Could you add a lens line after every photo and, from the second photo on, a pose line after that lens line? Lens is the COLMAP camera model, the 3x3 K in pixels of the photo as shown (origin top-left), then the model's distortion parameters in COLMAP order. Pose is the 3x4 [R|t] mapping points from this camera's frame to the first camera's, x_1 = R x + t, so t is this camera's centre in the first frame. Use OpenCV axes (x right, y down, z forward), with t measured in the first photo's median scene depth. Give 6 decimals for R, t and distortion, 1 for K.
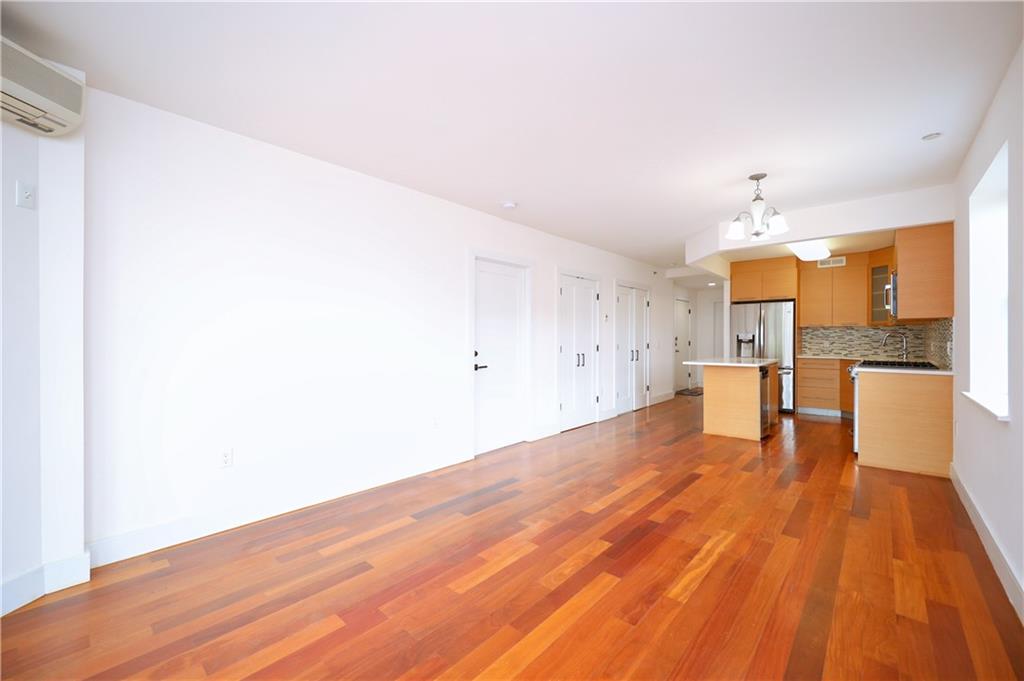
lens RADIAL K [[409.6, 0, 513.7], [0, 409.6, 337.5], [0, 0, 1]] dist [0.003468, 0.000132]
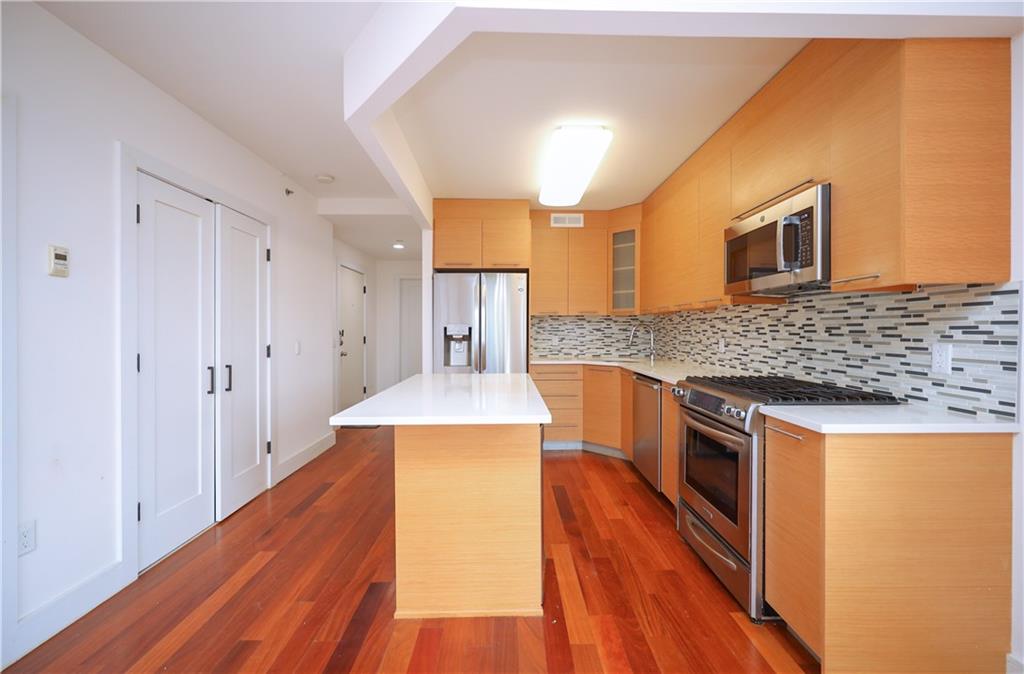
lens RADIAL K [[410.6, 0, 512.8], [0, 410.6, 331.1], [0, 0, 1]] dist [-0.000660, 0.000451]
pose [[0.735015, -0.002383, 0.678047, 0.251596], [0.000515, 0.999995, 0.002957, -0.002786], [-0.678051, -0.001824, 0.735013, 0.567484]]
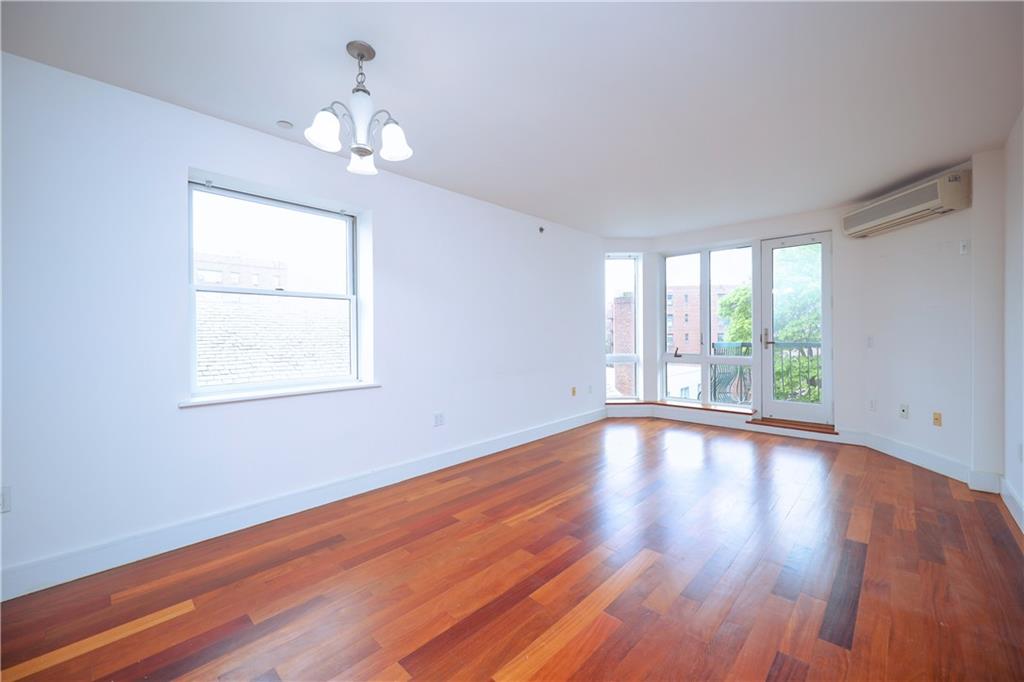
lens RADIAL K [[409.6, 0, 521.0], [0, 409.6, 339.4], [0, 0, 1]] dist [0.003468, 0.000132]
pose [[-0.999860, 0.010316, 0.013149, 0.190070], [0.010452, 0.999892, 0.010358, 0.002459], [-0.013041, 0.010494, -0.999860, 0.810885]]
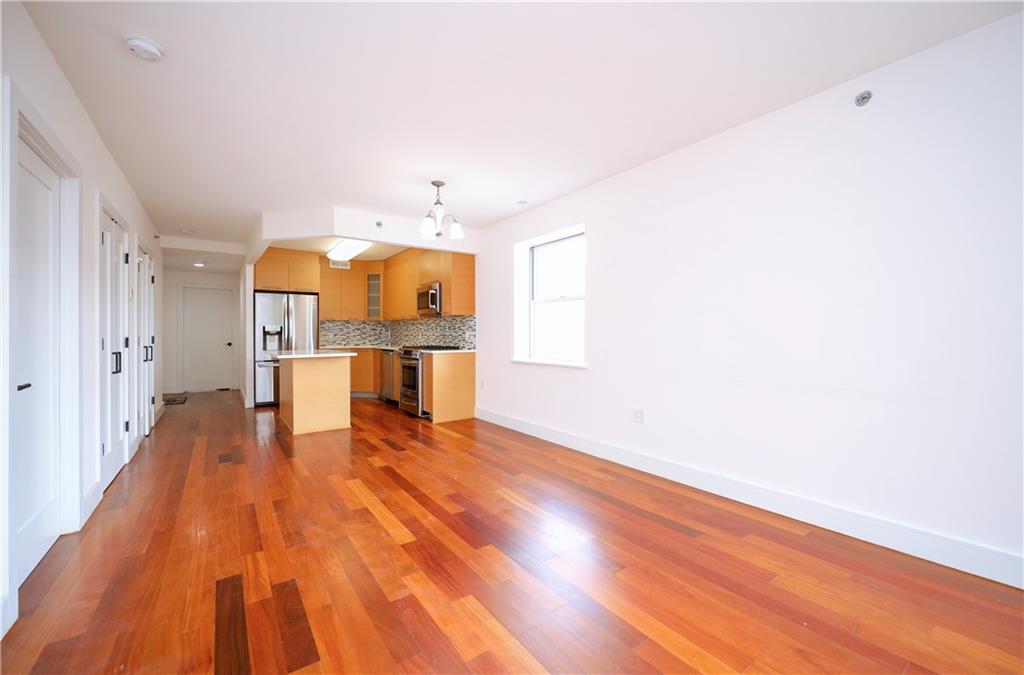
lens RADIAL K [[410.6, 0, 505.8], [0, 410.6, 339.5], [0, 0, 1]] dist [-0.000660, 0.000451]
pose [[0.225490, -0.012561, 0.974165, -0.244731], [0.000308, 0.999918, 0.012822, 0.012345], [-0.974246, -0.002592, 0.225475, 0.290184]]
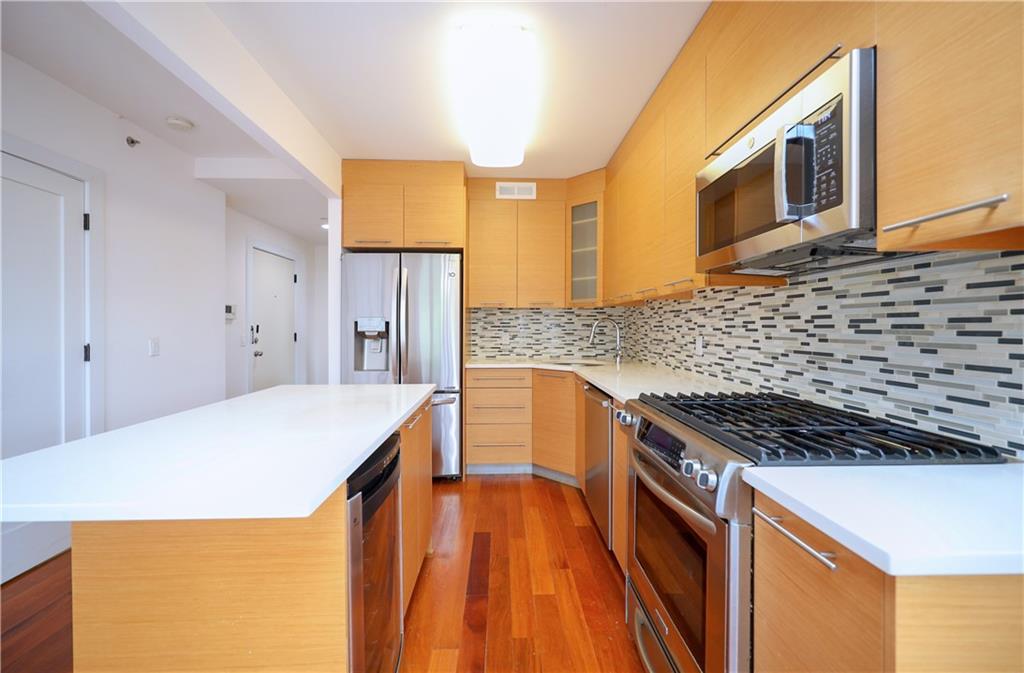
lens RADIAL K [[410.6, 0, 513.9], [0, 410.6, 327.2], [0, 0, 1]] dist [-0.000660, 0.000451]
pose [[0.724525, -0.000386, 0.689249, 0.394705], [-0.001075, 0.999998, 0.001690, -0.001159], [-0.689248, -0.001965, 0.724523, 0.606657]]
